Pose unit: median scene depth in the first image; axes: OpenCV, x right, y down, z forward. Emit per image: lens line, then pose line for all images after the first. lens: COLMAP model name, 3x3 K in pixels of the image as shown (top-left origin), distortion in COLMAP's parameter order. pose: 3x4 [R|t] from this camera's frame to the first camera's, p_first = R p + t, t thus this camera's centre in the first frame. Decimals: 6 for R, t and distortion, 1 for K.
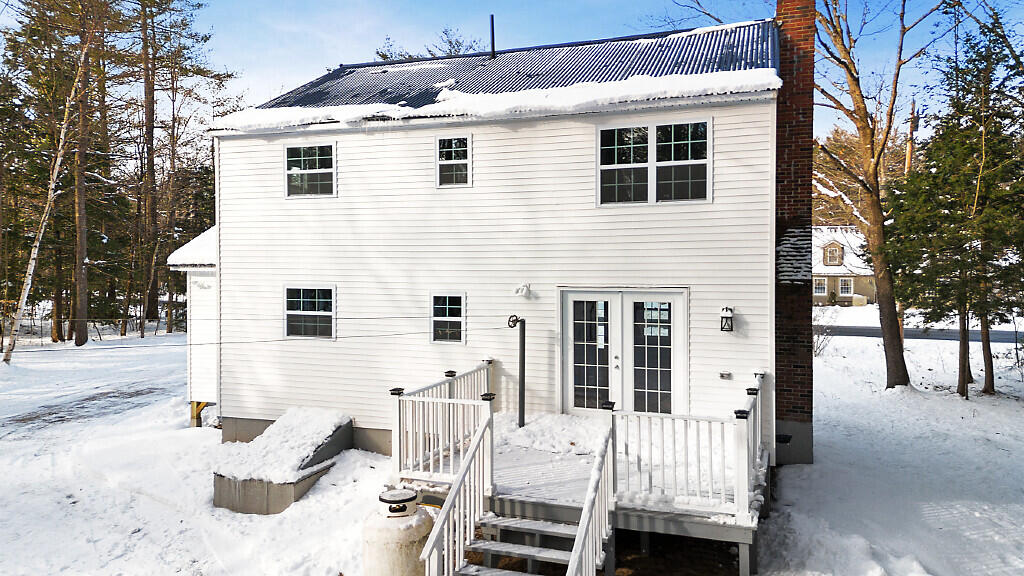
lens RADIAL K [[718.2, 0, 512.0], [0, 718.2, 288.0], [0, 0, 1]] dist [0.095542, -0.097851]
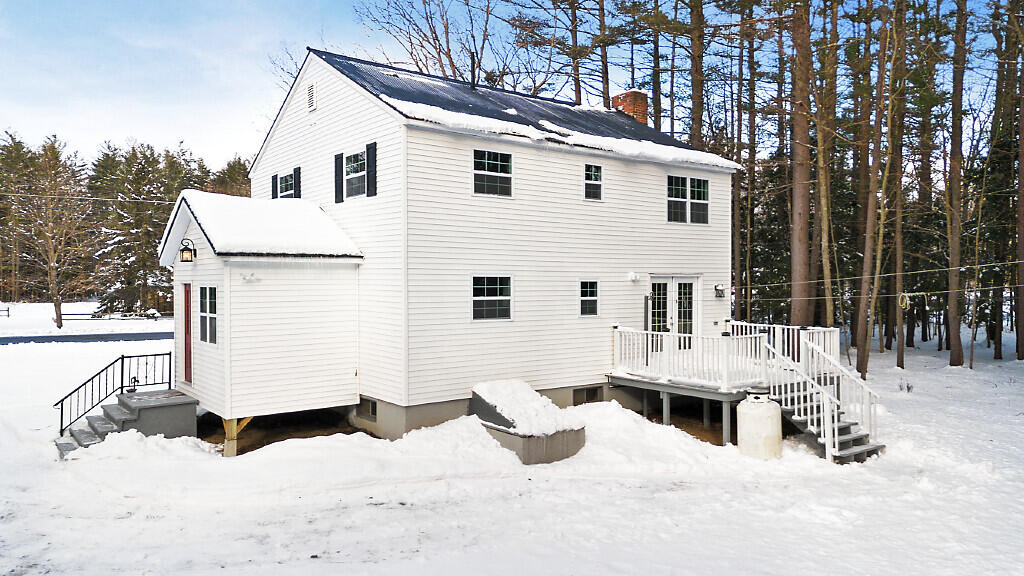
lens RADIAL K [[718.2, 0, 512.0], [0, 718.2, 288.0], [0, 0, 1]] dist [0.095542, -0.097851]
pose [[0.557309, -0.017194, 0.830127, -1.380304], [0.011039, 0.999851, 0.013299, 0.004445], [-0.830232, 0.001752, 0.557415, 0.393986]]
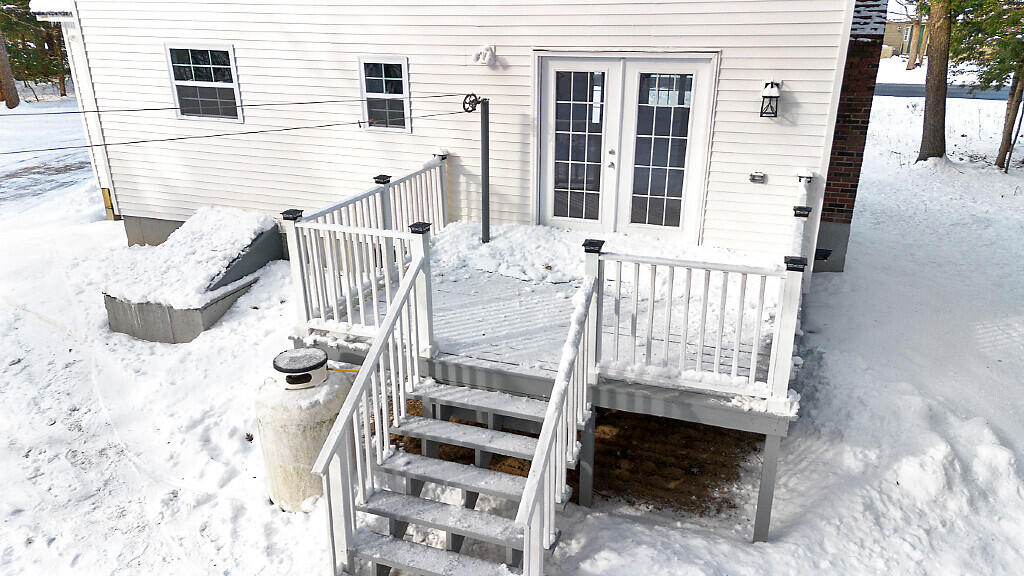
lens RADIAL K [[718.2, 0, 512.0], [0, 718.2, 288.0], [0, 0, 1]] dist [0.095542, -0.097851]
pose [[0.999991, -0.001945, 0.003752, 0.039146], [0.000622, 0.945824, 0.324678, -0.012654], [-0.004180, -0.324673, 0.945817, 0.251088]]
